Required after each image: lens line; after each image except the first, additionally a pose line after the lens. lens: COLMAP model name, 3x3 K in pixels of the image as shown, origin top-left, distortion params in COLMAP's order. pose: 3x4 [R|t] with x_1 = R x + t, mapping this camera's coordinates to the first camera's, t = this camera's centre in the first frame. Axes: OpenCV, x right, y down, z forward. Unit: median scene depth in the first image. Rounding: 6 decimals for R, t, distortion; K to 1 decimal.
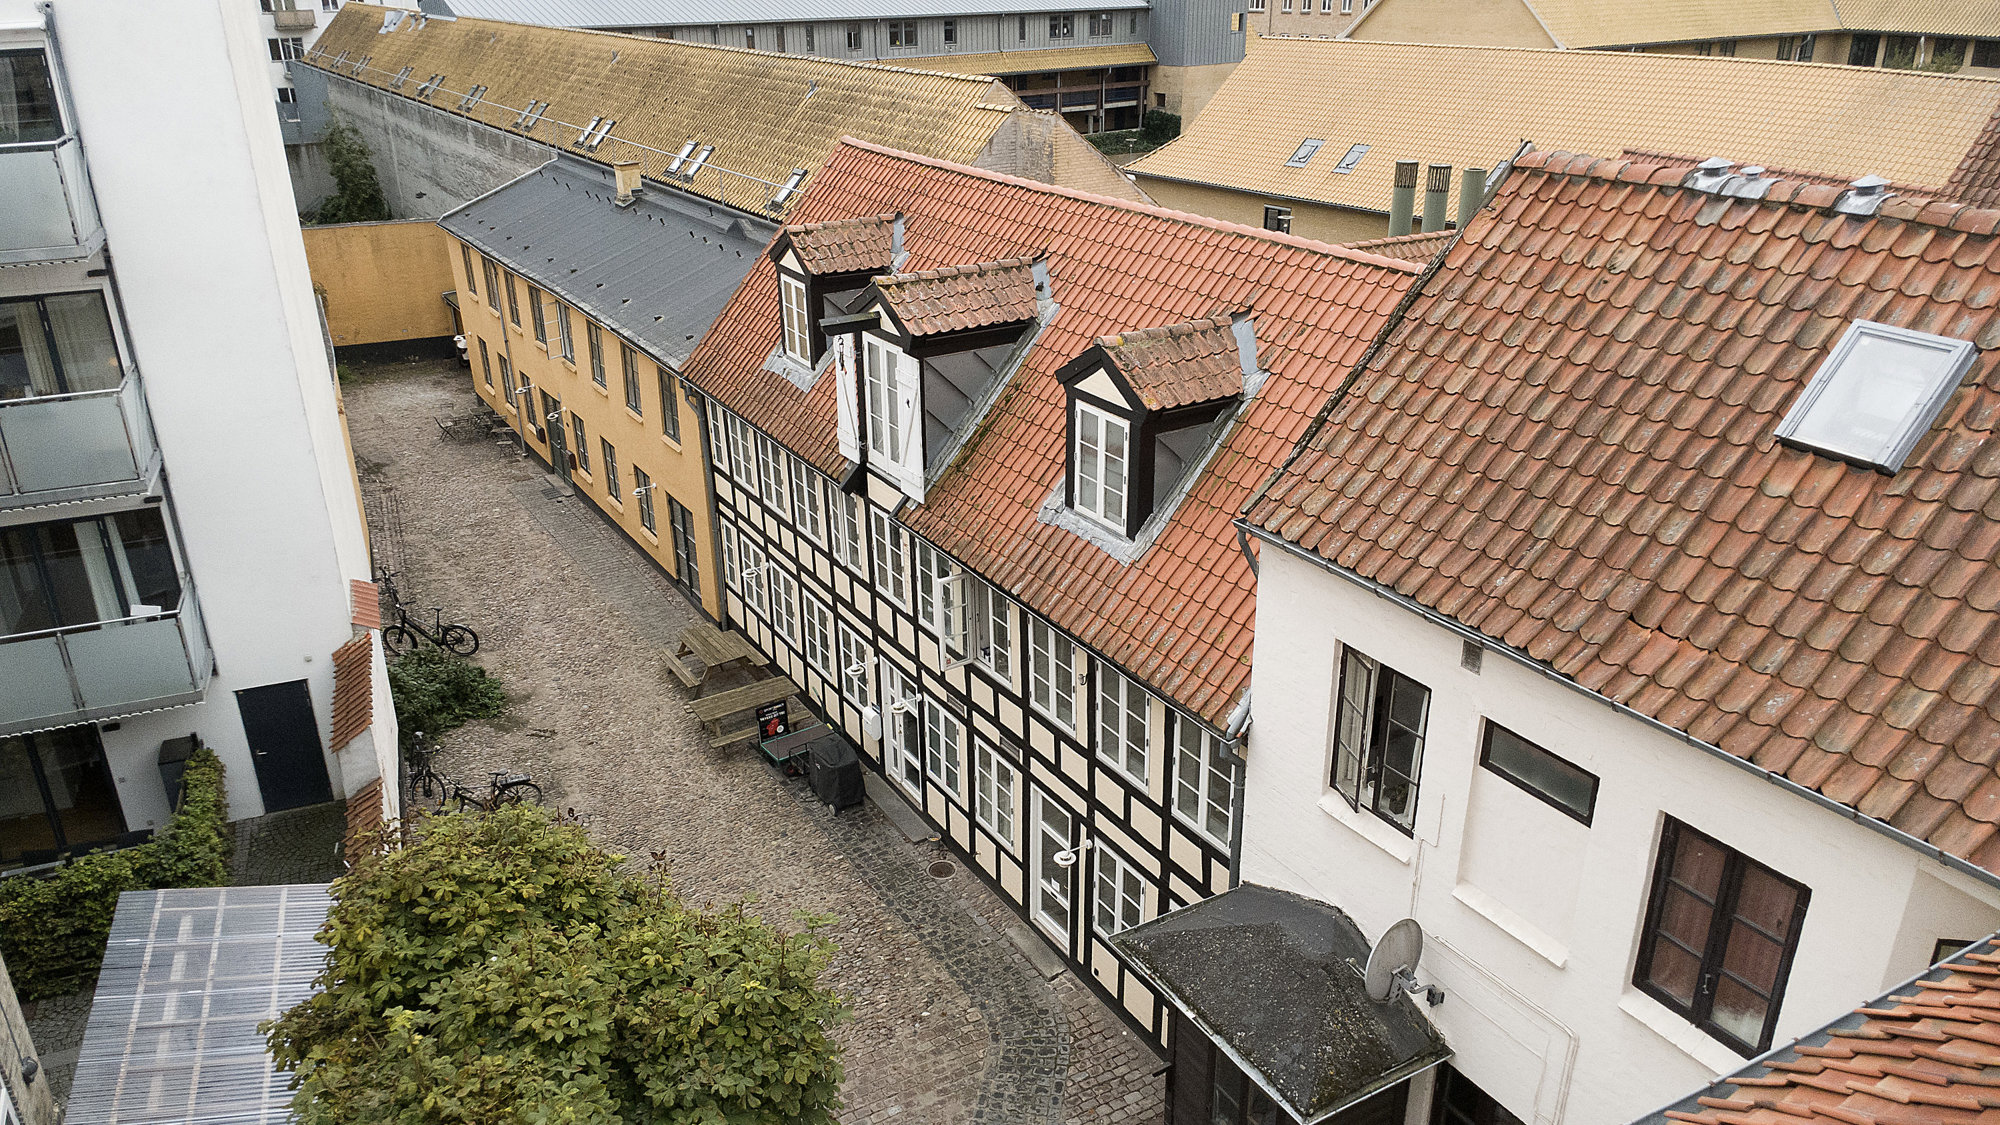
lens RADIAL K [[1395.6, 0, 1000.0], [0, 1395.6, 562.5], [0, 0, 1]] dist [0.032921, -0.039398]
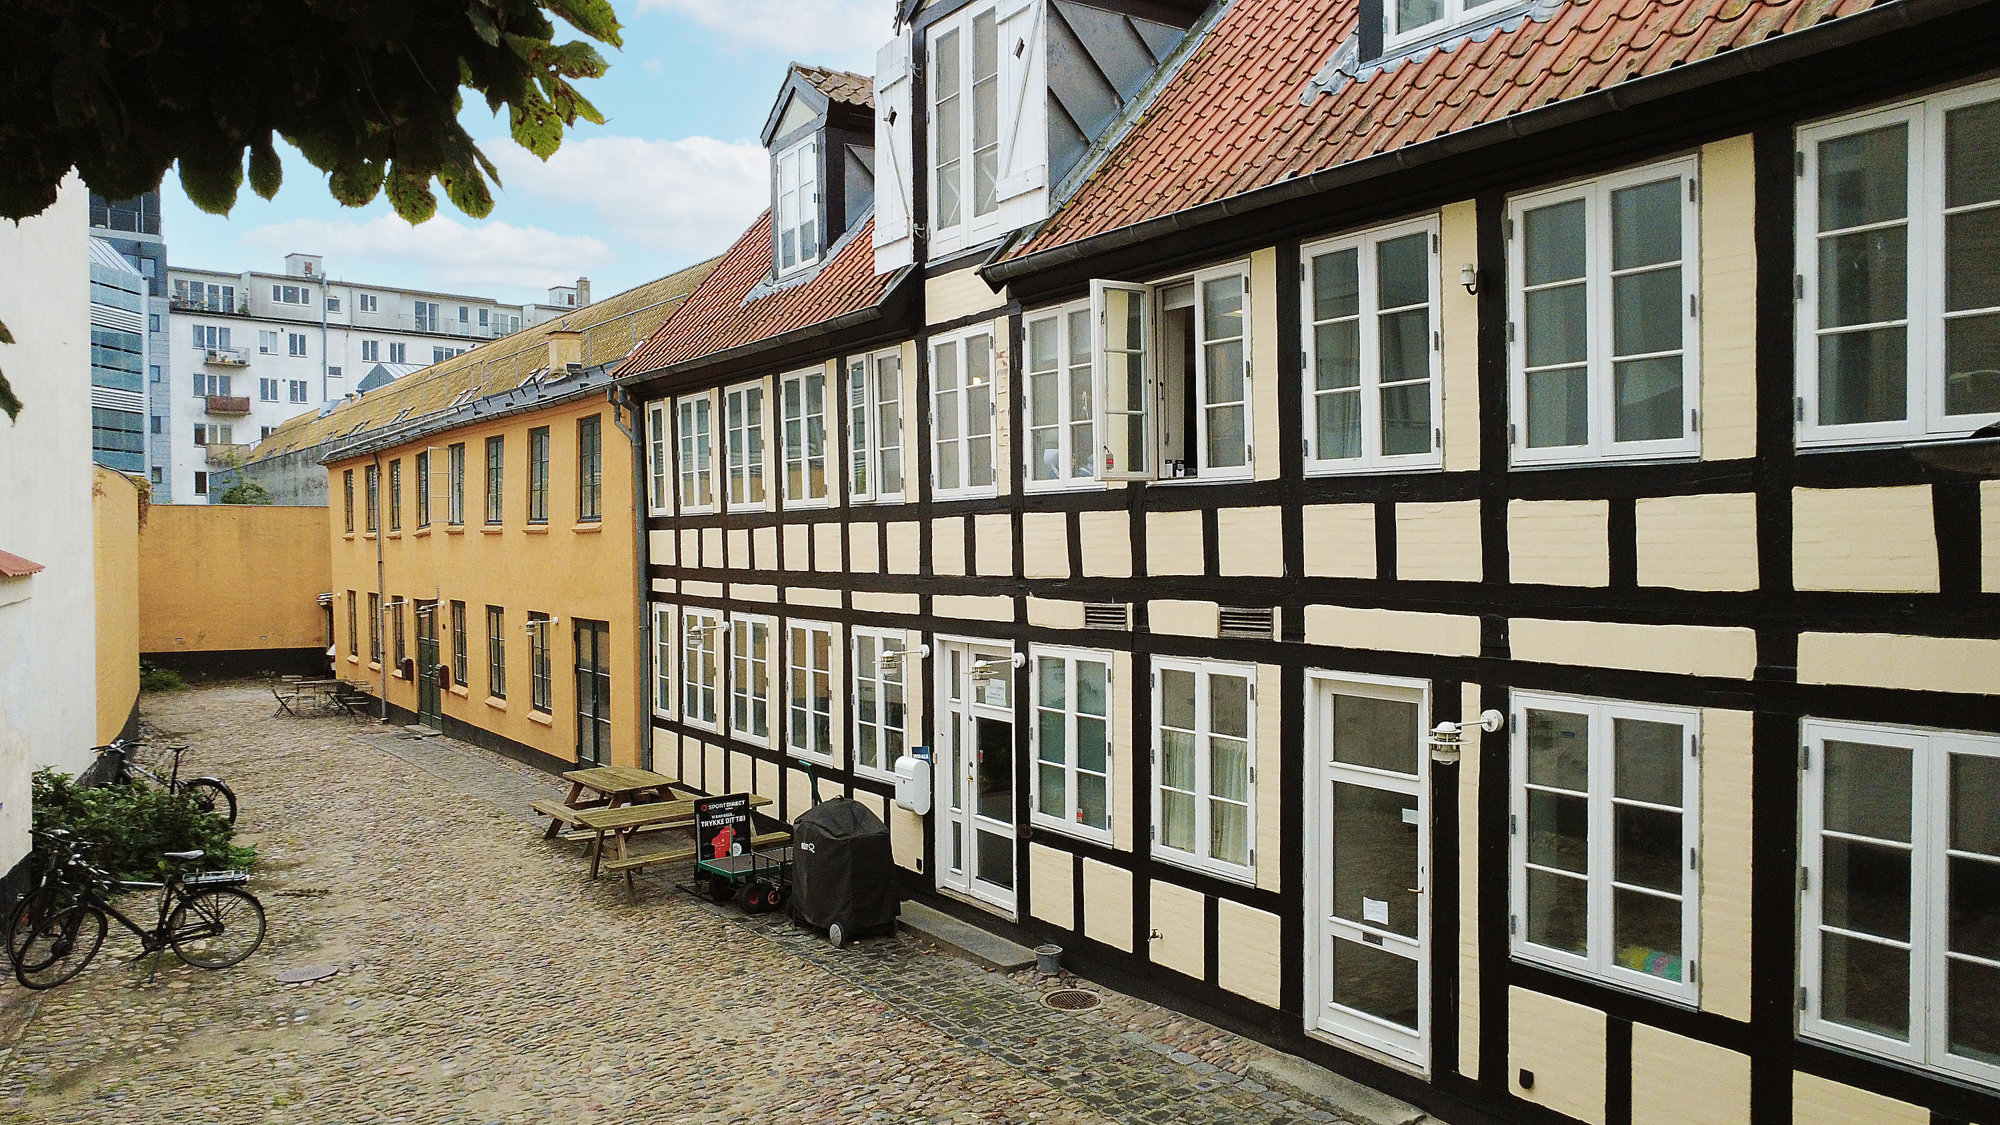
lens RADIAL K [[1455.3, 0, 1000.0], [0, 1455.3, 562.5], [0, 0, 1]] dist [0.006188, 0.001102]
pose [[0.999391, 0.002451, 0.034807, -0.100736], [0.010985, 0.924704, -0.380527, 0.323846], [-0.033119, 0.380678, 0.924114, 0.580277]]
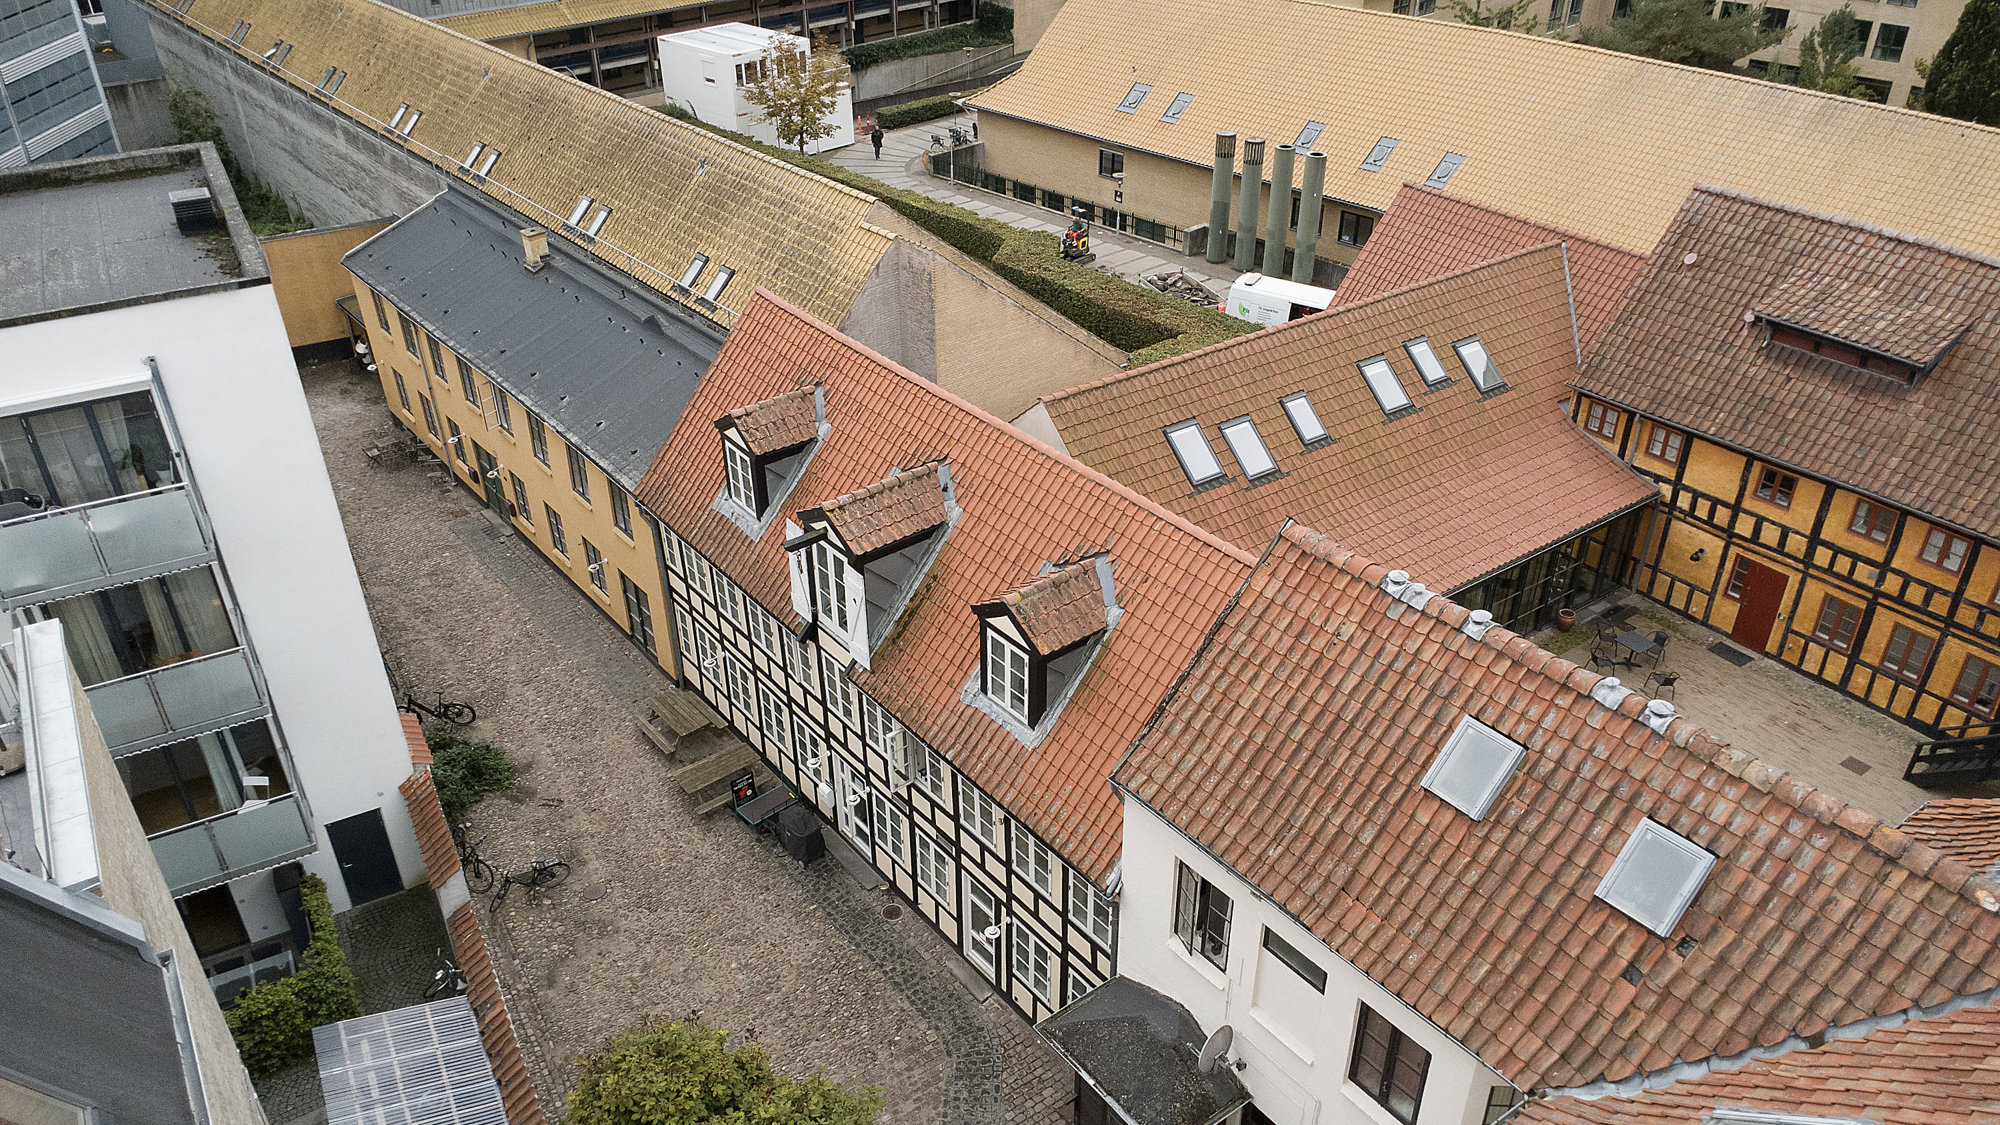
lens RADIAL K [[1396.7, 0, 1000.0], [0, 1396.7, 562.5], [0, 0, 1]] dist [0.013360, 0.003065]
pose [[0.992512, -0.061766, 0.105384, -0.071580], [0.045728, 0.987880, 0.148331, -0.366300], [-0.113268, -0.142401, 0.983307, -0.338189]]
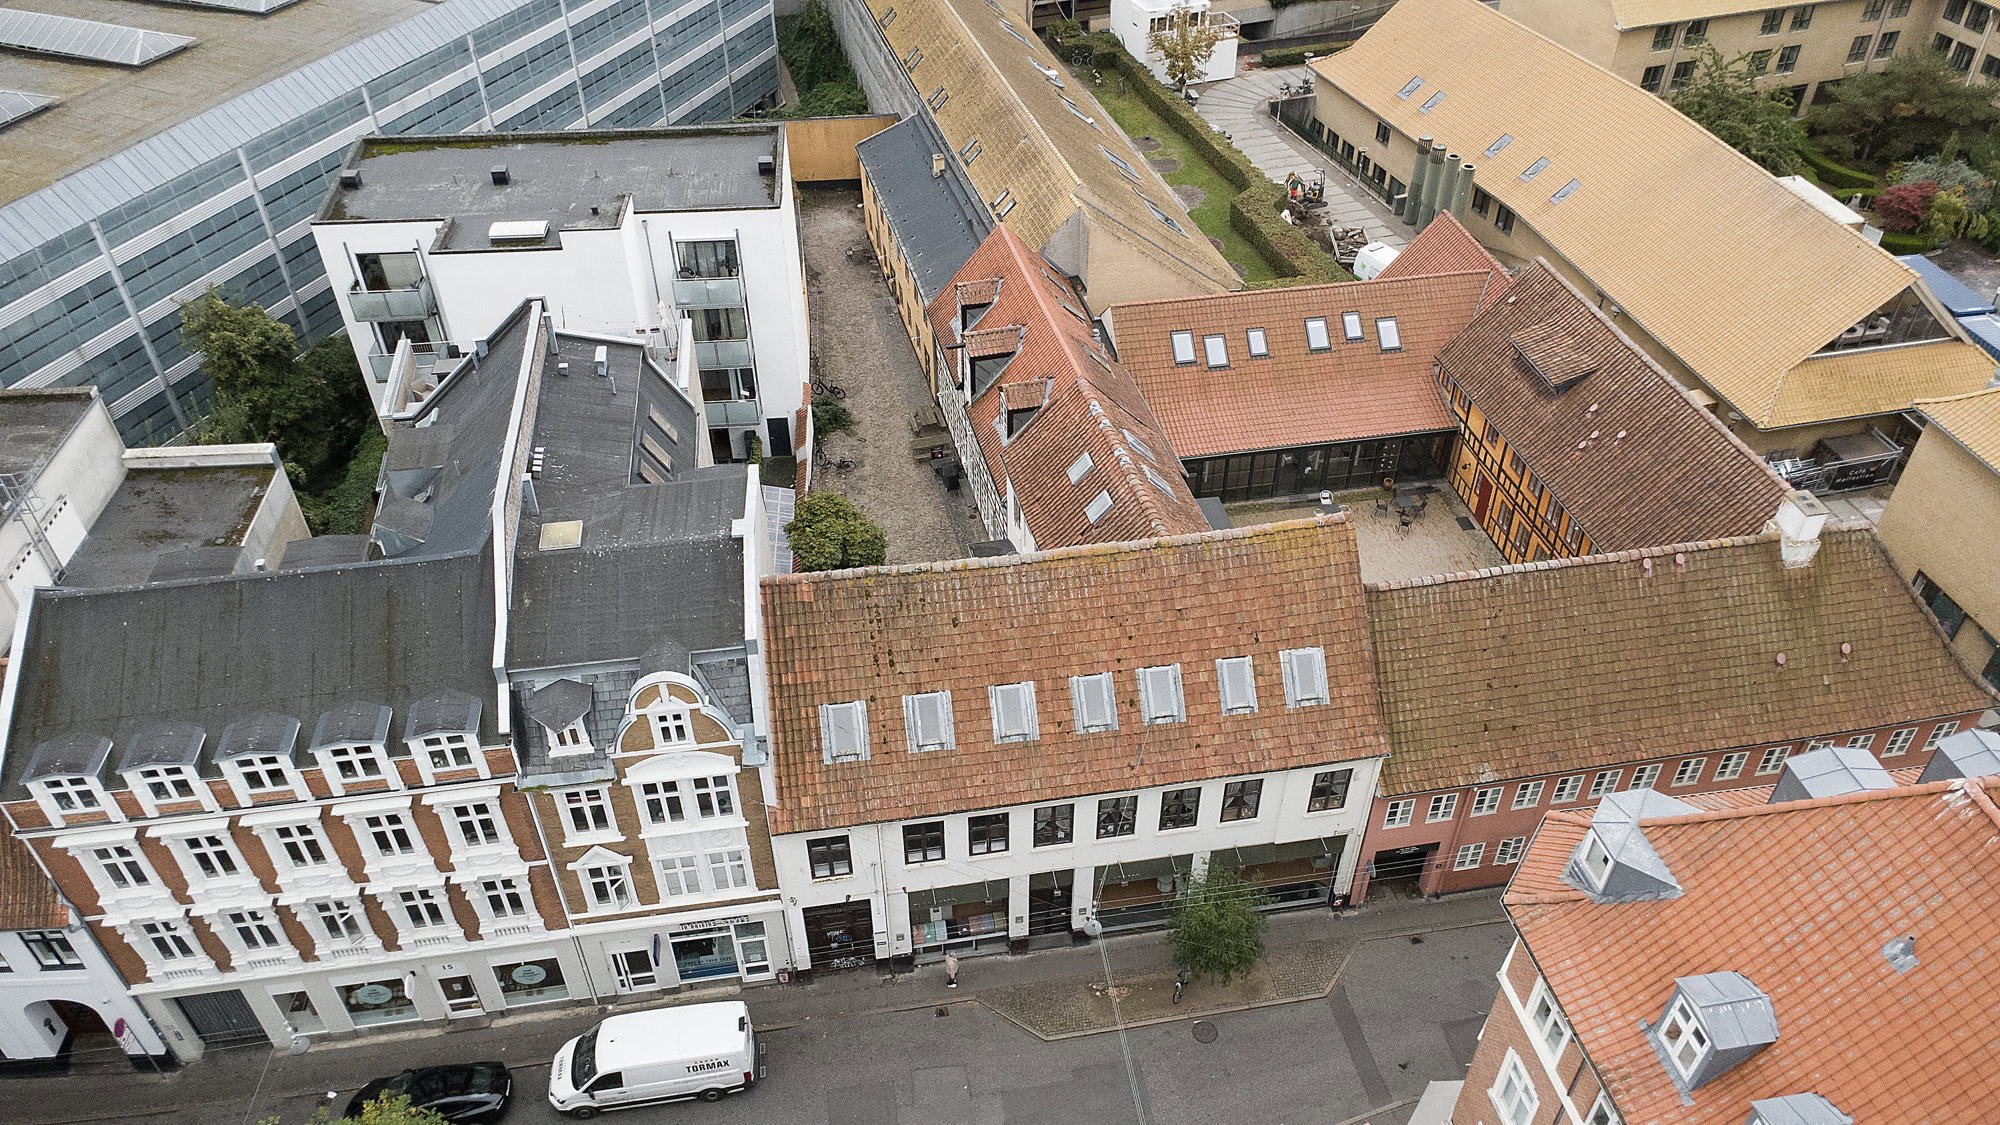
lens RADIAL K [[1396.7, 0, 1000.0], [0, 1396.7, 562.5], [0, 0, 1]] dist [0.013360, 0.003065]
pose [[0.950183, 0.198101, -0.240642, 0.920981], [-0.122420, 0.947195, 0.296369, -0.714544], [0.286646, -0.252145, 0.924260, -2.187145]]
